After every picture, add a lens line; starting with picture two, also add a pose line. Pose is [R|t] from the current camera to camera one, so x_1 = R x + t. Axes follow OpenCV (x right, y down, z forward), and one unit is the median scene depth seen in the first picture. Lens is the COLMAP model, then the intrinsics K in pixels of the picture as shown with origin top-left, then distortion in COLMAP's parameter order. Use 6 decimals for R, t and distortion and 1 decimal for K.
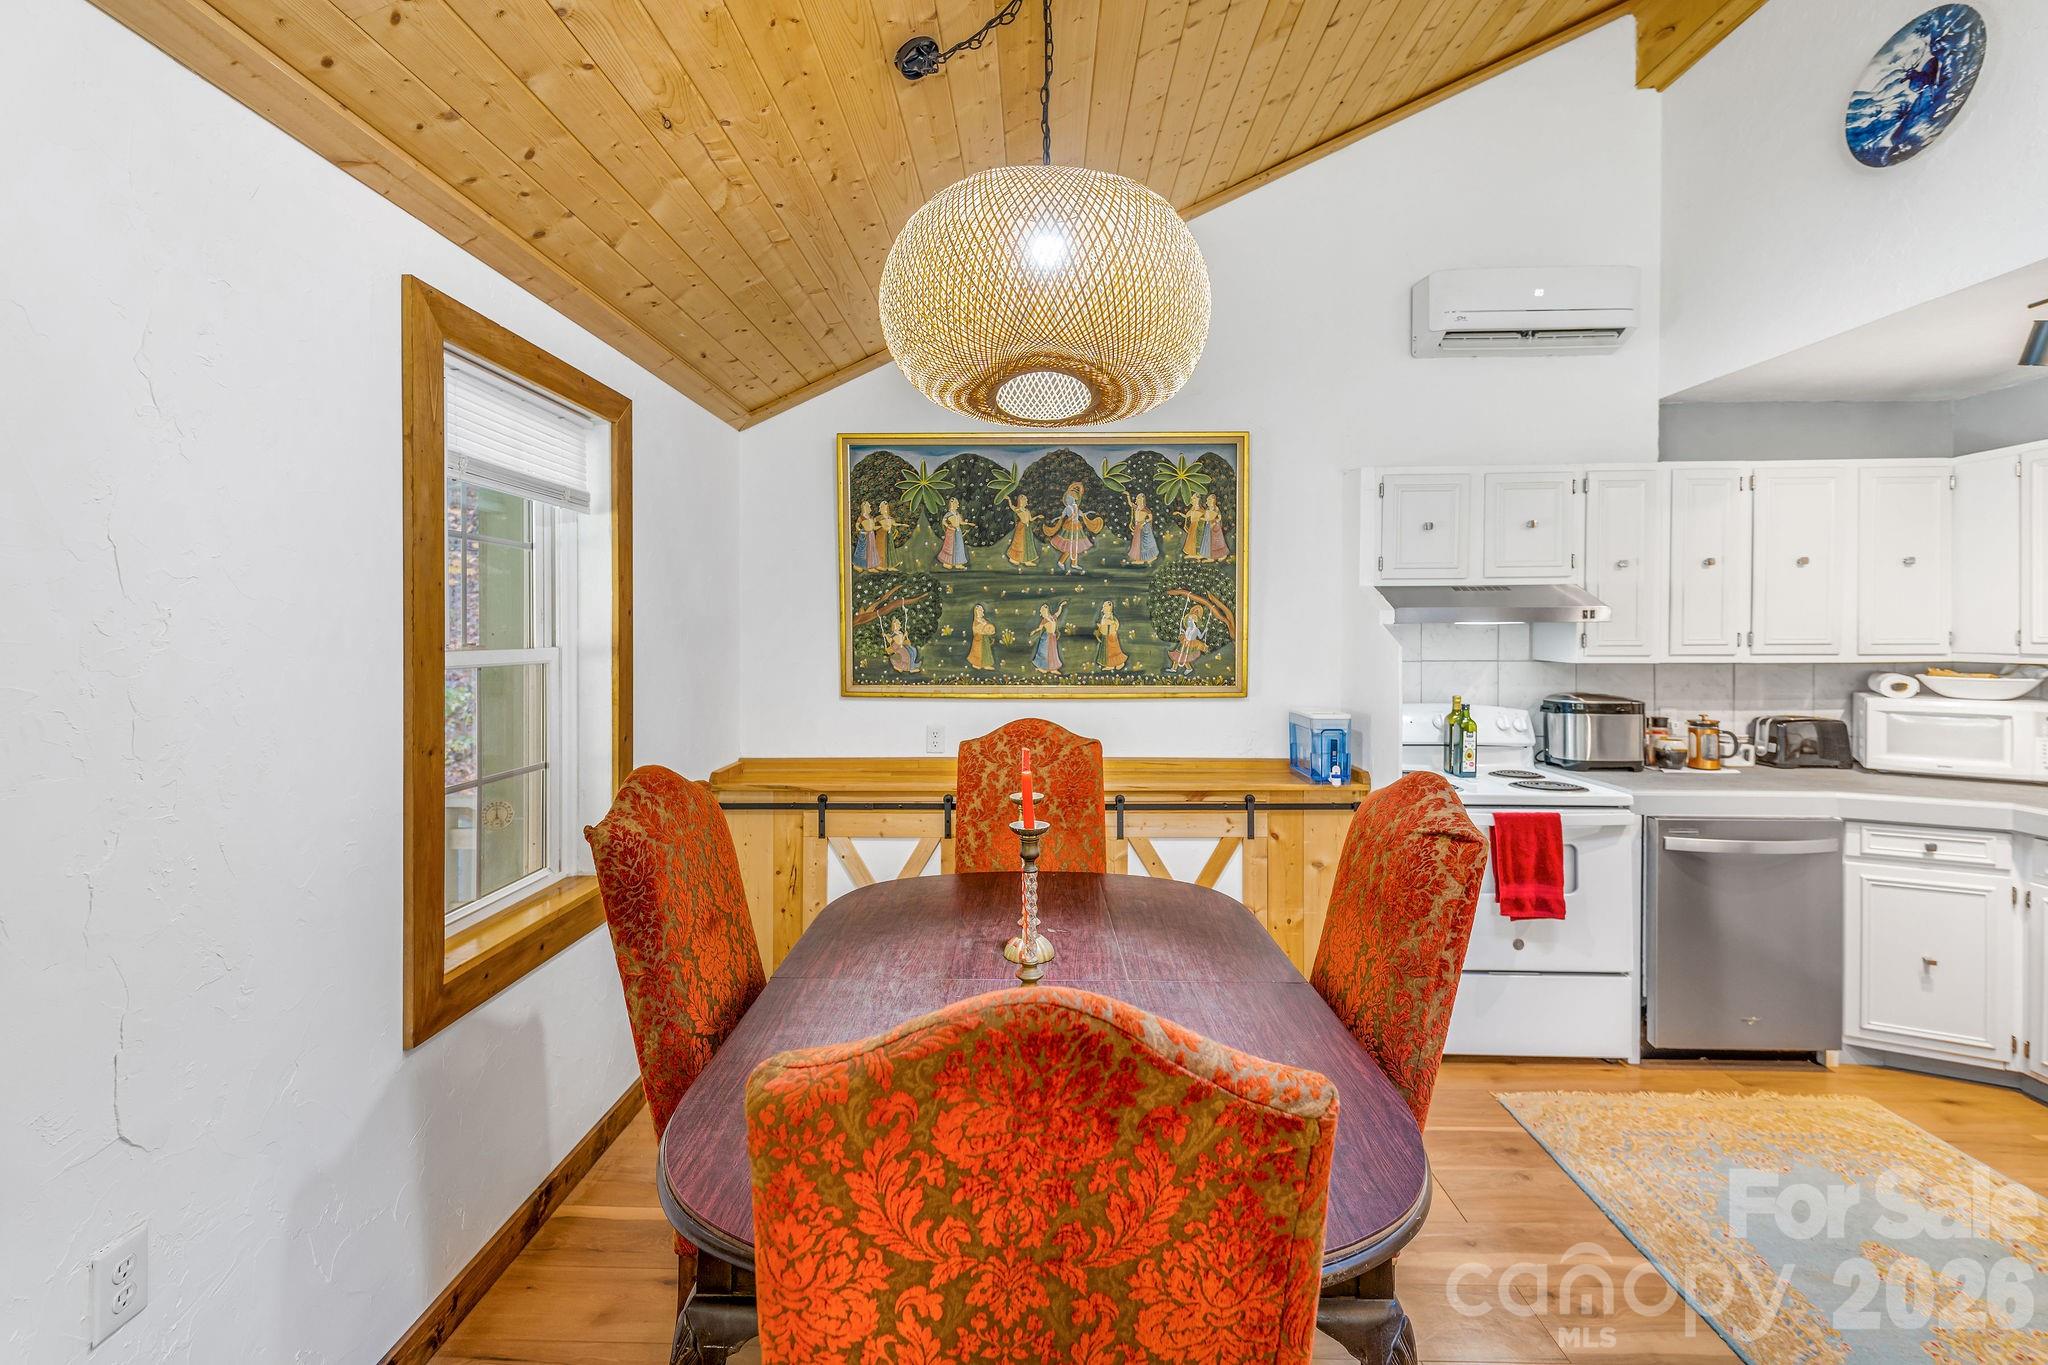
lens RADIAL K [[848.0, 0, 1031.6], [0, 848.0, 637.1], [0, 0, 1]] dist [0.021774, -0.005004]
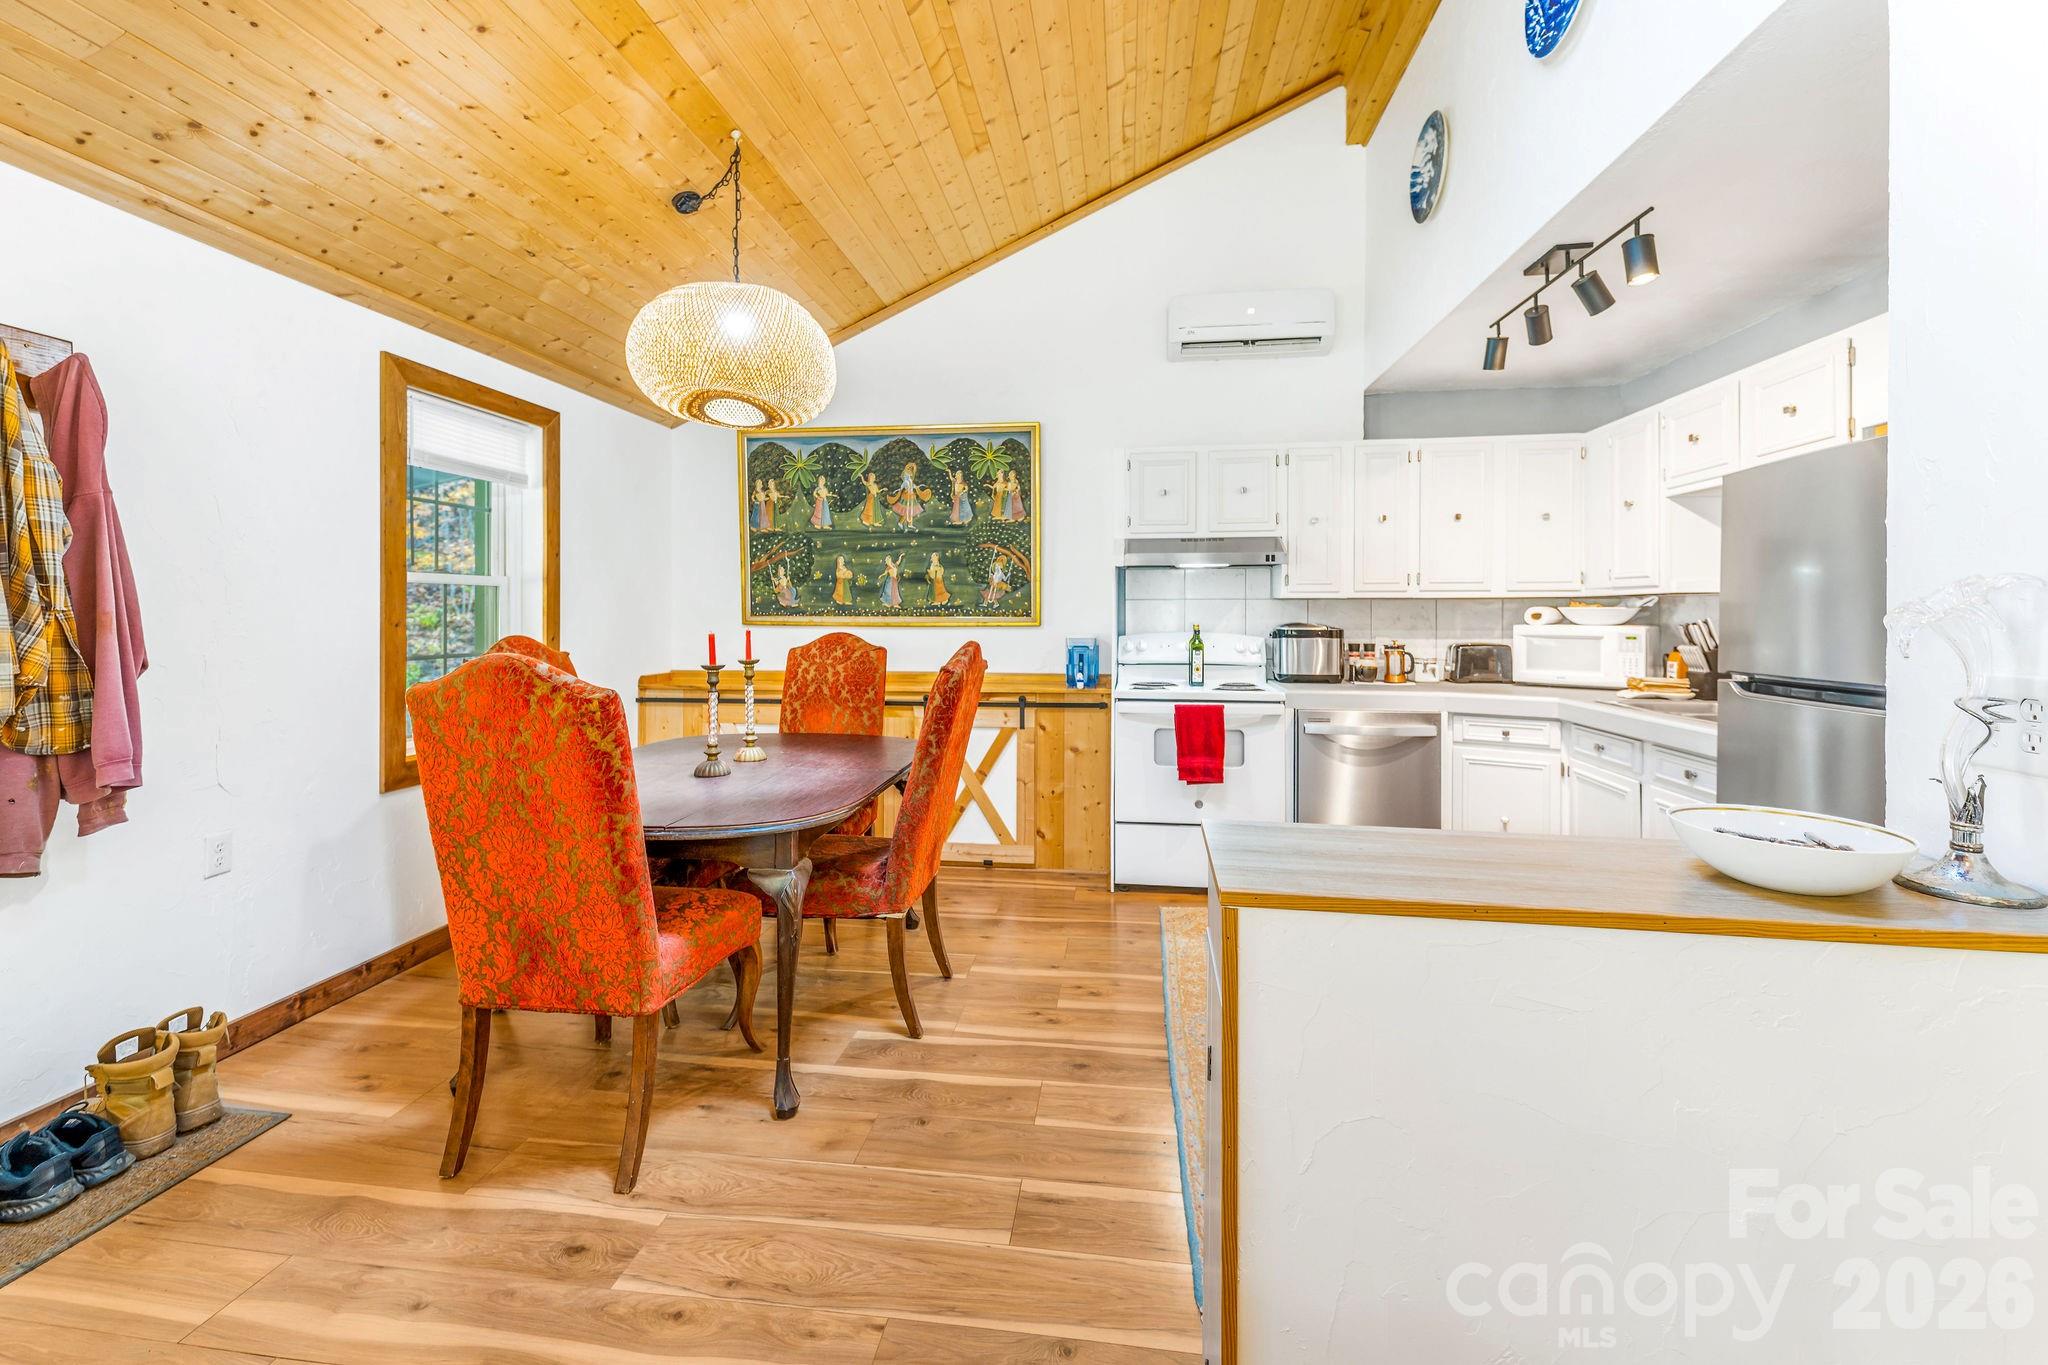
lens RADIAL K [[837.1, 0, 1023.7], [0, 837.1, 612.4], [0, 0, 1]] dist [0.016885, 0.000027]
pose [[0.994399, 0.002617, -0.105661, 0.378571], [-0.003138, 0.999984, -0.004765, 0.058536], [0.105647, 0.005070, 0.994391, -0.289056]]
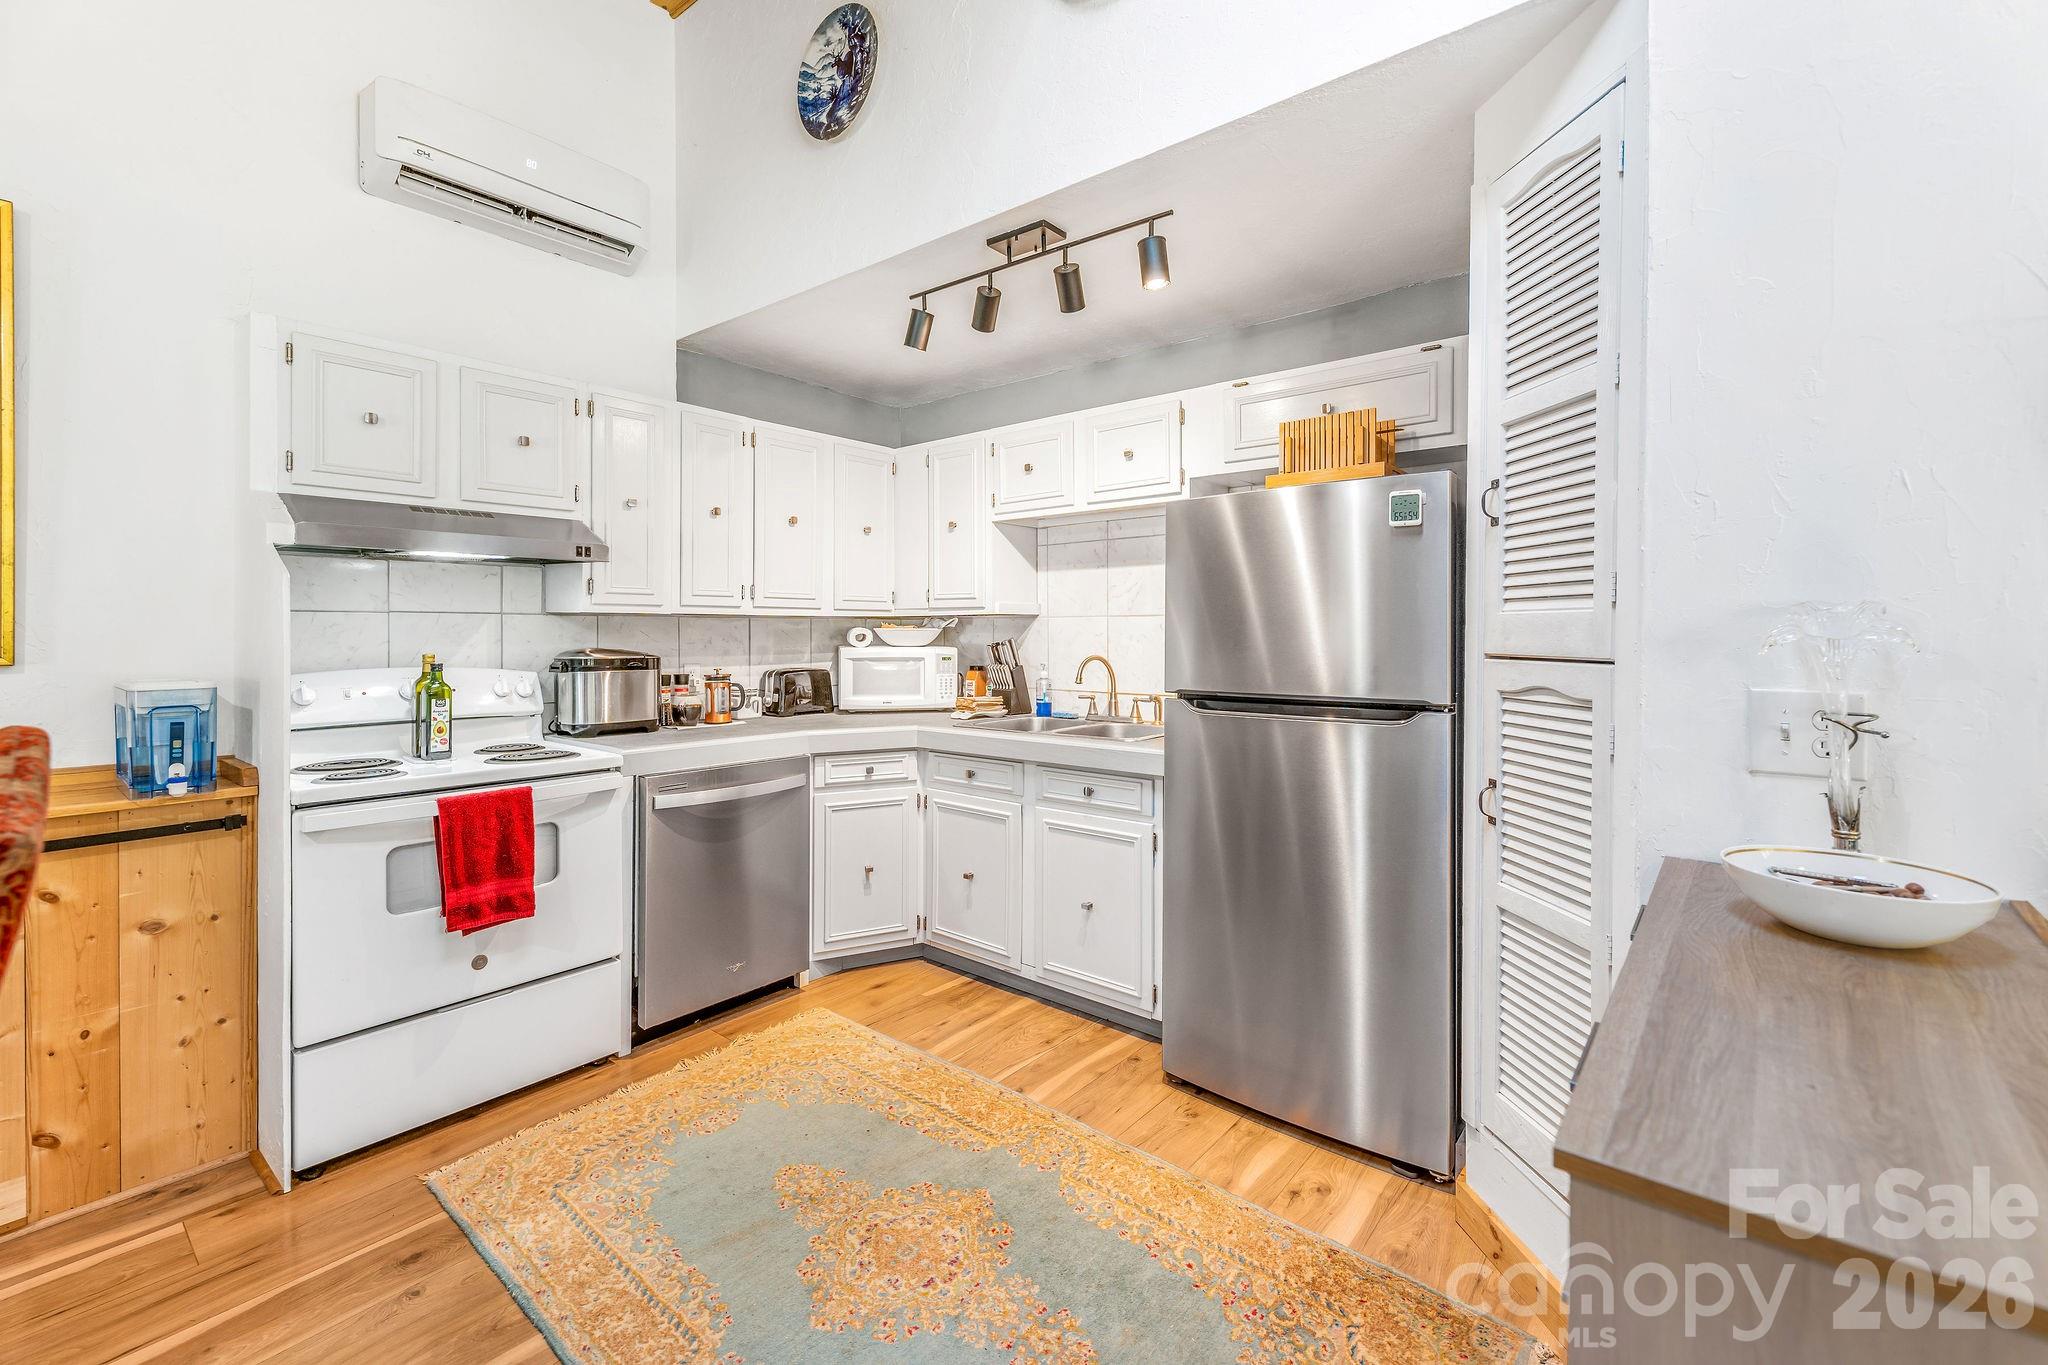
lens RADIAL K [[860.5, 0, 1030.4], [0, 860.5, 637.9], [0, 0, 1]] dist [0.011582, -0.005397]
pose [[0.616149, -0.003090, 0.787623, 0.224817], [0.002176, 0.999995, 0.002222, 0.054382], [-0.787626, 0.000345, 0.616153, 0.101812]]
